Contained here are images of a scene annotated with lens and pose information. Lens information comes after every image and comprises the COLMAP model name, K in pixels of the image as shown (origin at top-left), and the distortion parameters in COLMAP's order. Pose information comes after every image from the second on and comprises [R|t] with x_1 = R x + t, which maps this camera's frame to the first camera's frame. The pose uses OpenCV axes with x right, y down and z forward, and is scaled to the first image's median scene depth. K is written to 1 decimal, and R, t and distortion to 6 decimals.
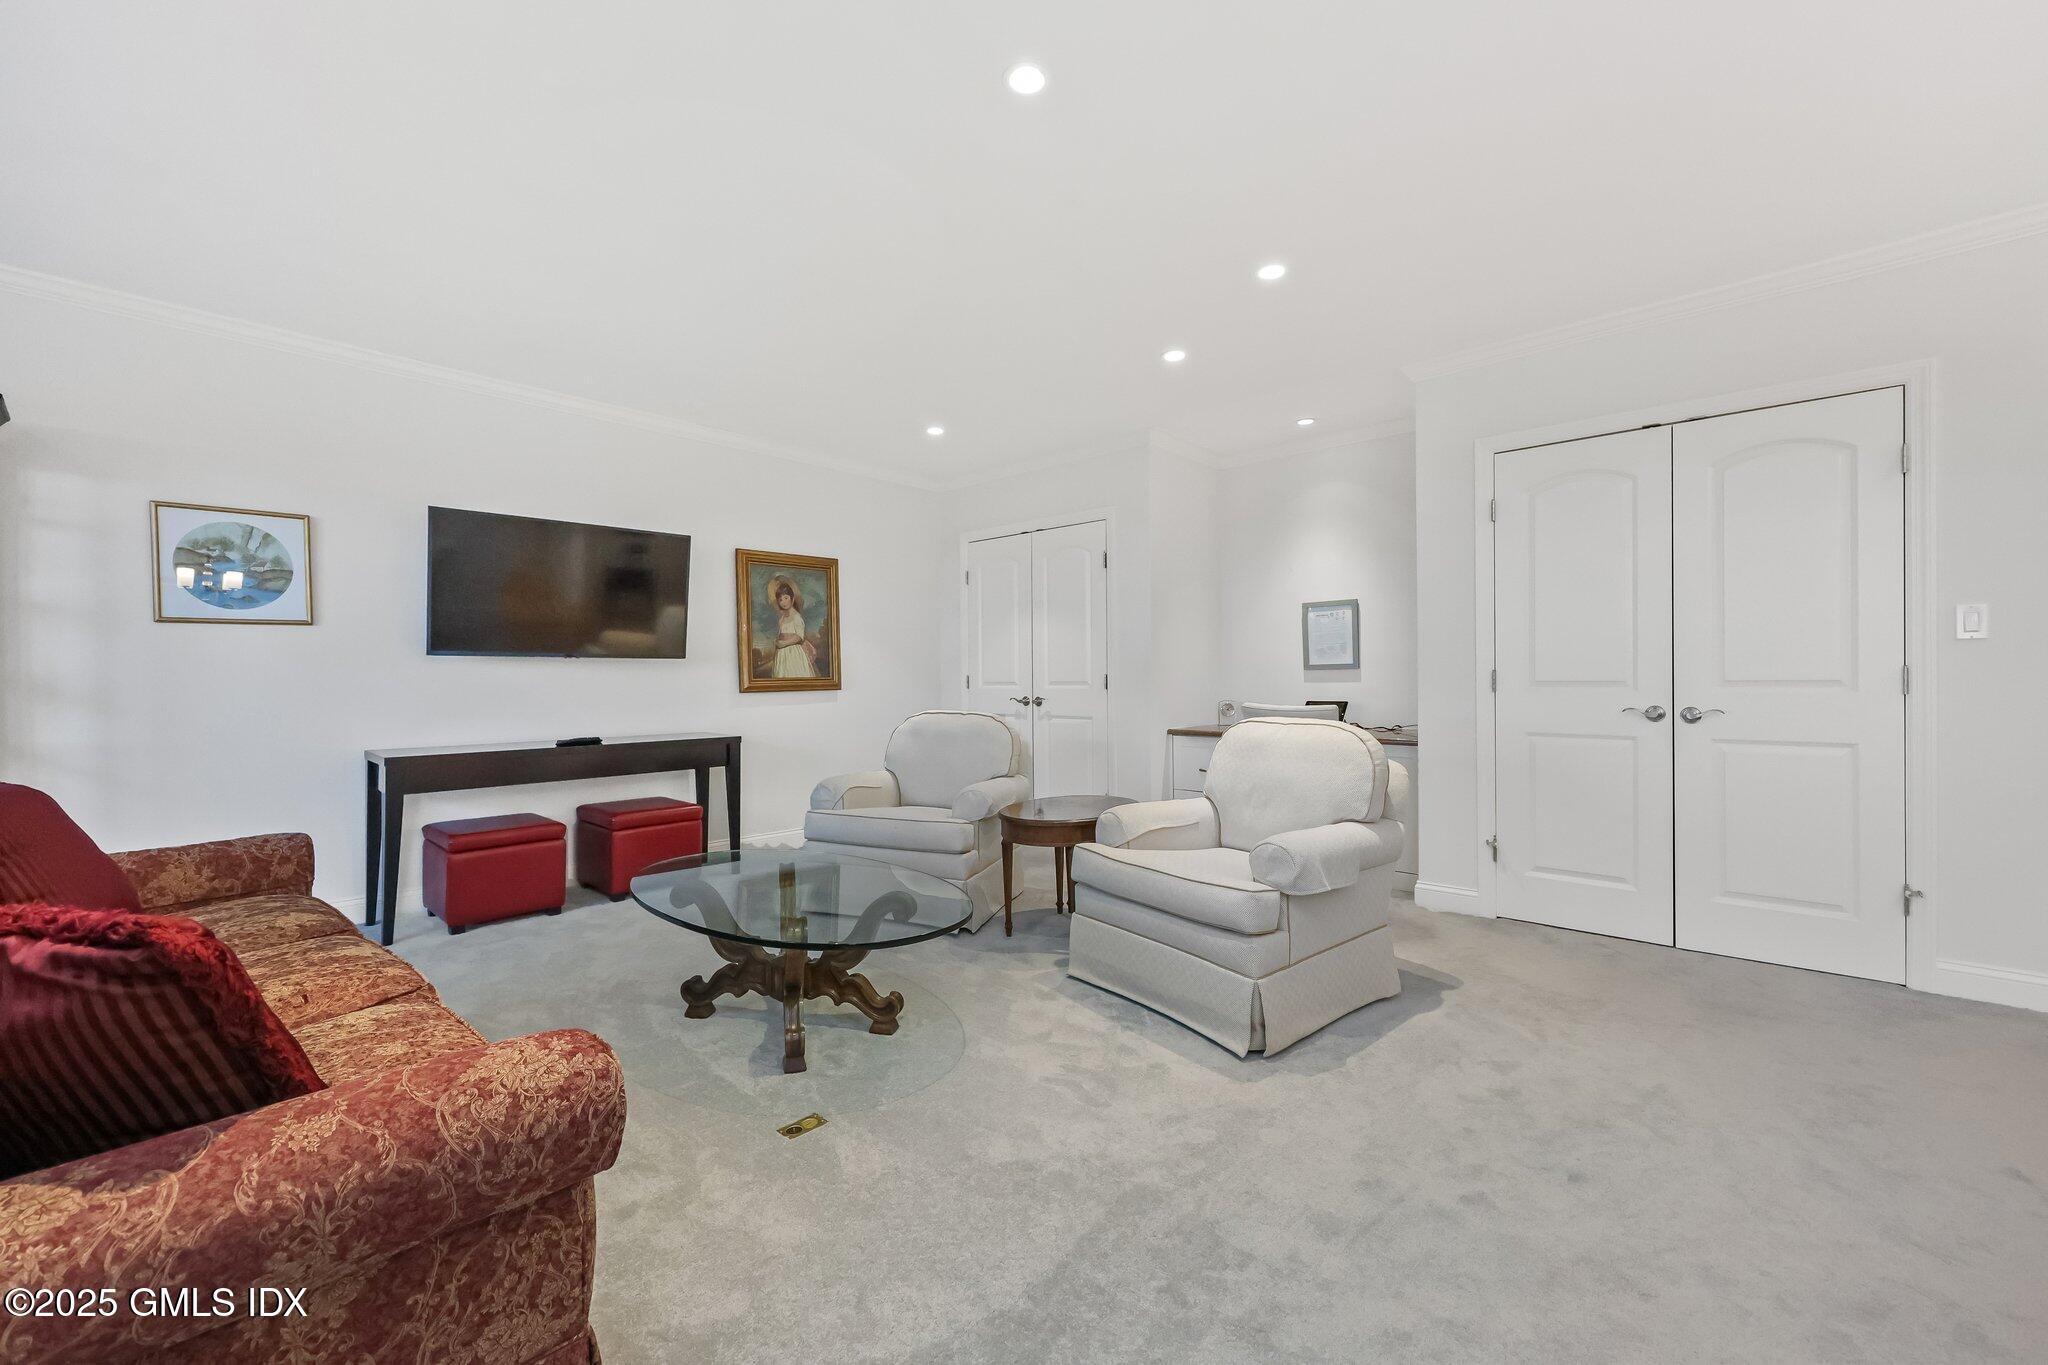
lens RADIAL K [[819.8, 0, 1029.3], [0, 819.8, 678.6], [0, 0, 1]] dist [-0.000117, -0.000380]
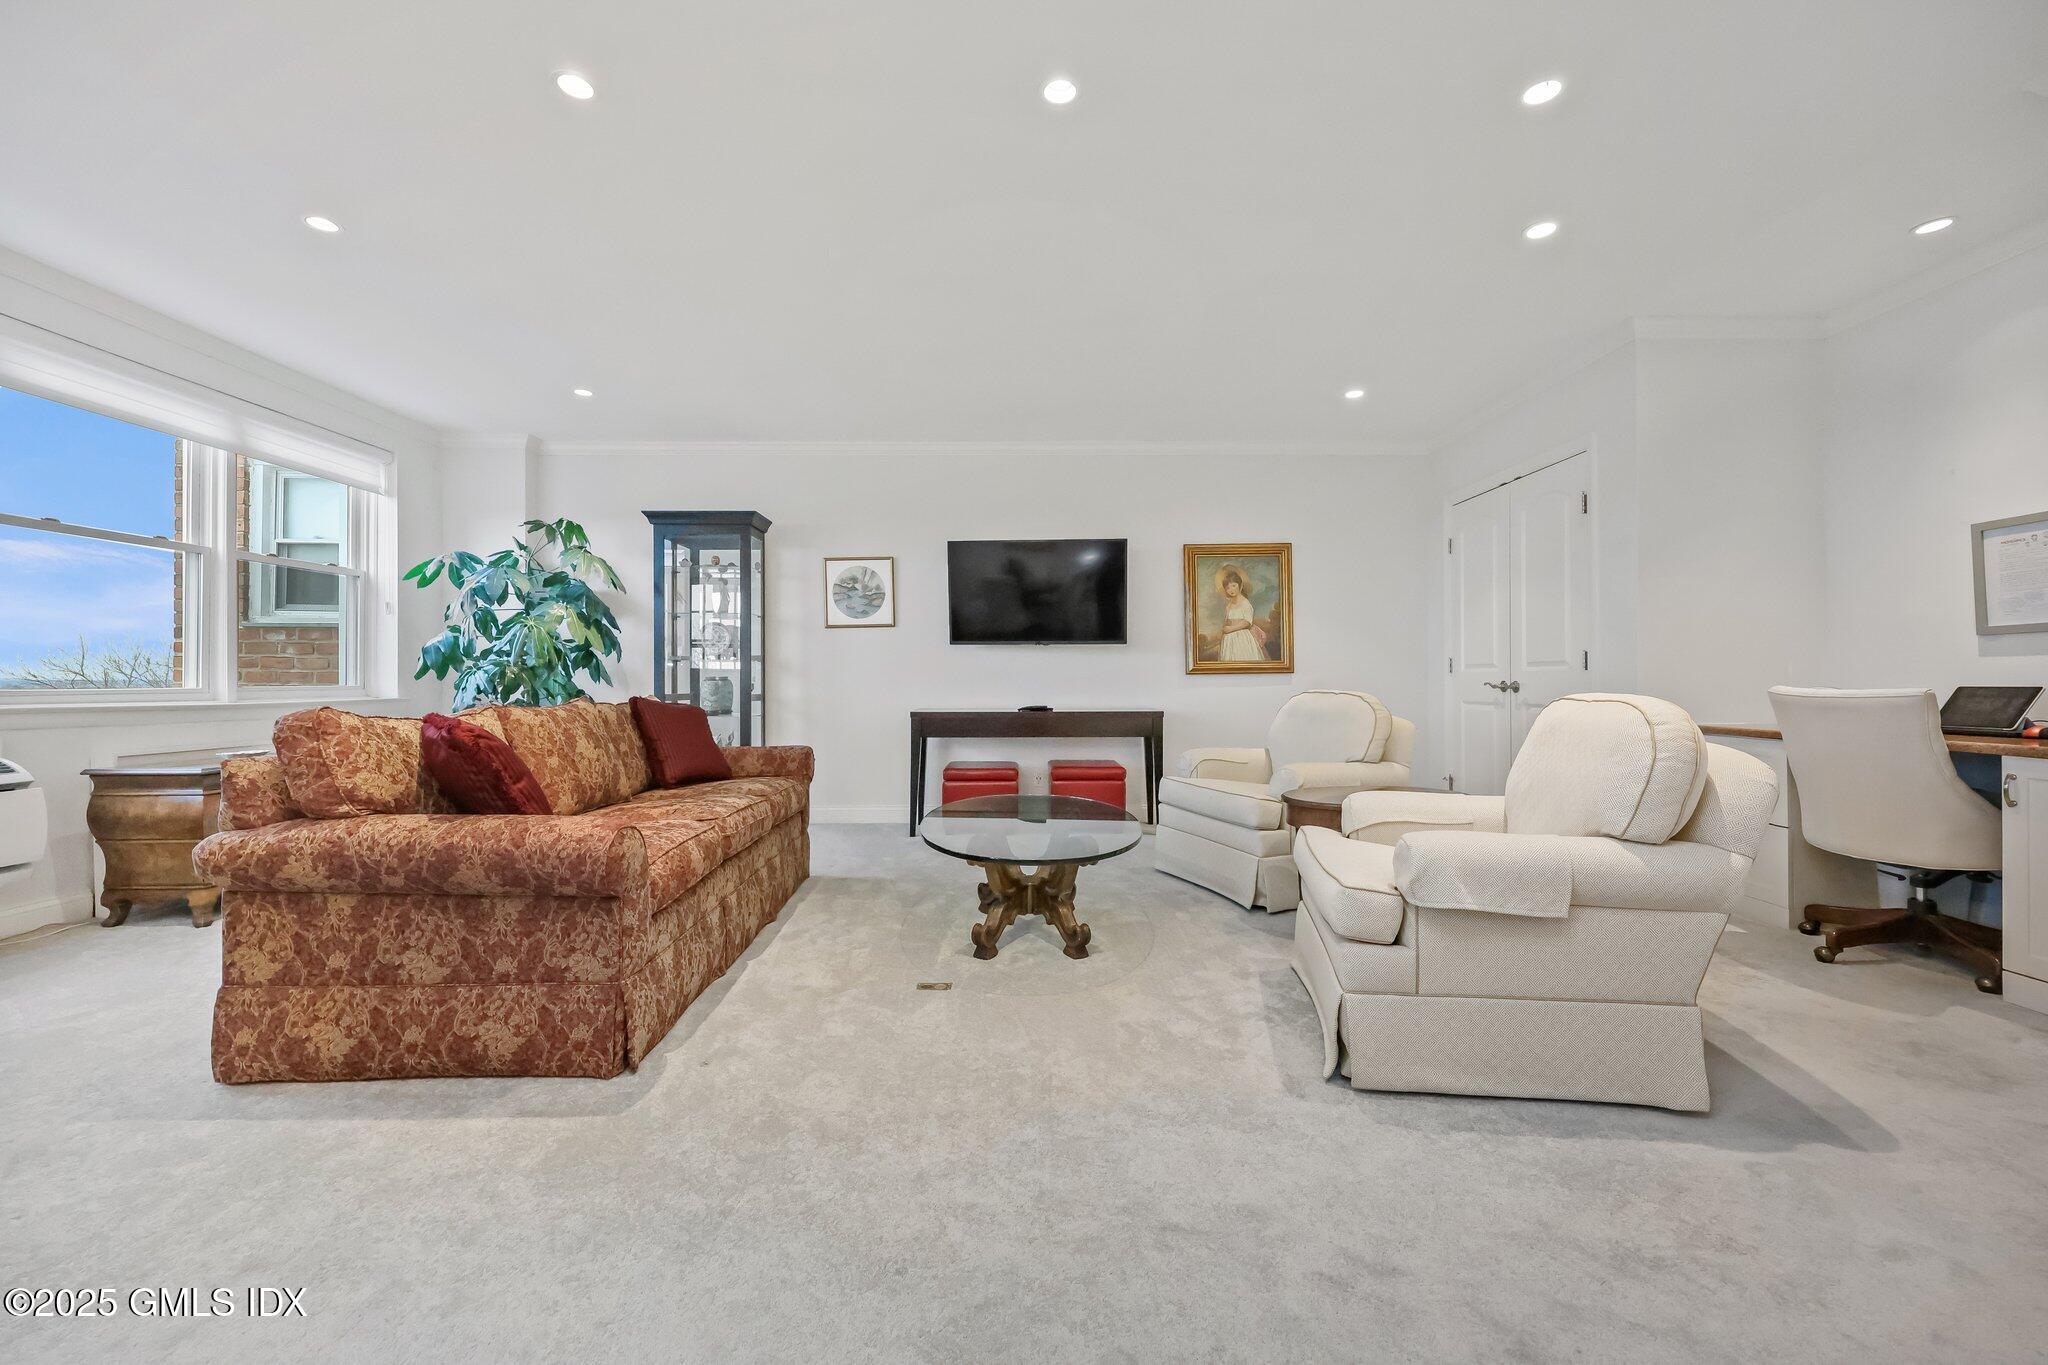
lens RADIAL K [[819.8, 0, 1029.3], [0, 819.8, 678.6], [0, 0, 1]] dist [-0.000117, -0.000380]
pose [[0.677679, 0.002086, -0.735355, 0.344228], [-0.002516, 0.999997, 0.000517, 0.024693], [0.735354, 0.001500, 0.677682, 0.100217]]
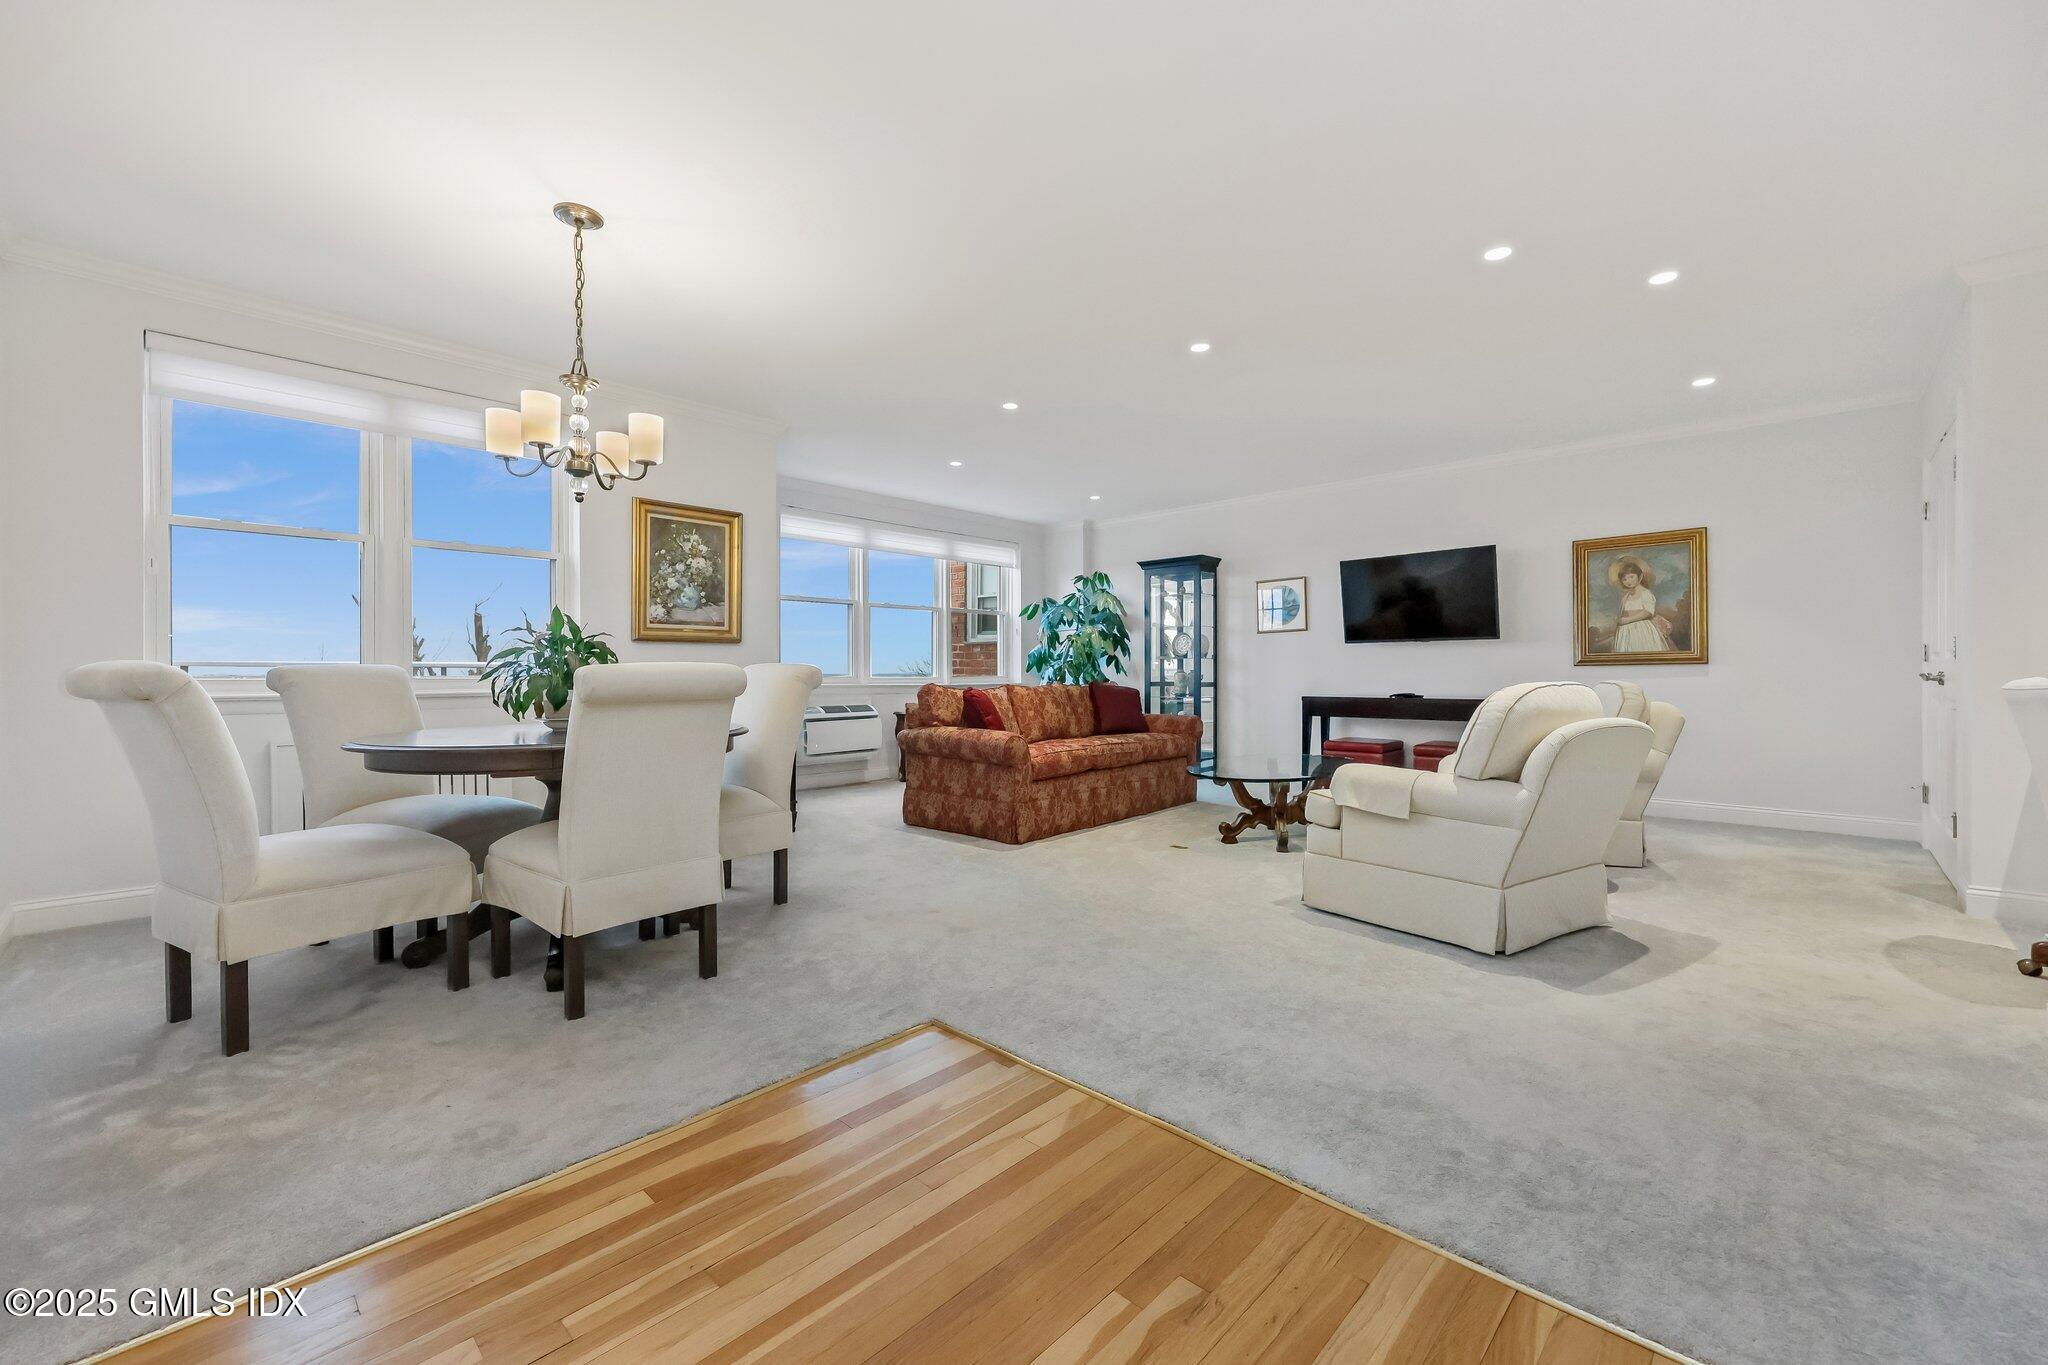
lens RADIAL K [[819.8, 0, 1029.3], [0, 819.8, 678.6], [0, 0, 1]] dist [-0.000117, -0.000380]
pose [[-0.022390, 0.010207, -0.999697, 0.883906], [0.001485, 0.999947, 0.010177, 0.023841], [0.999748, -0.001257, -0.022404, 0.279988]]
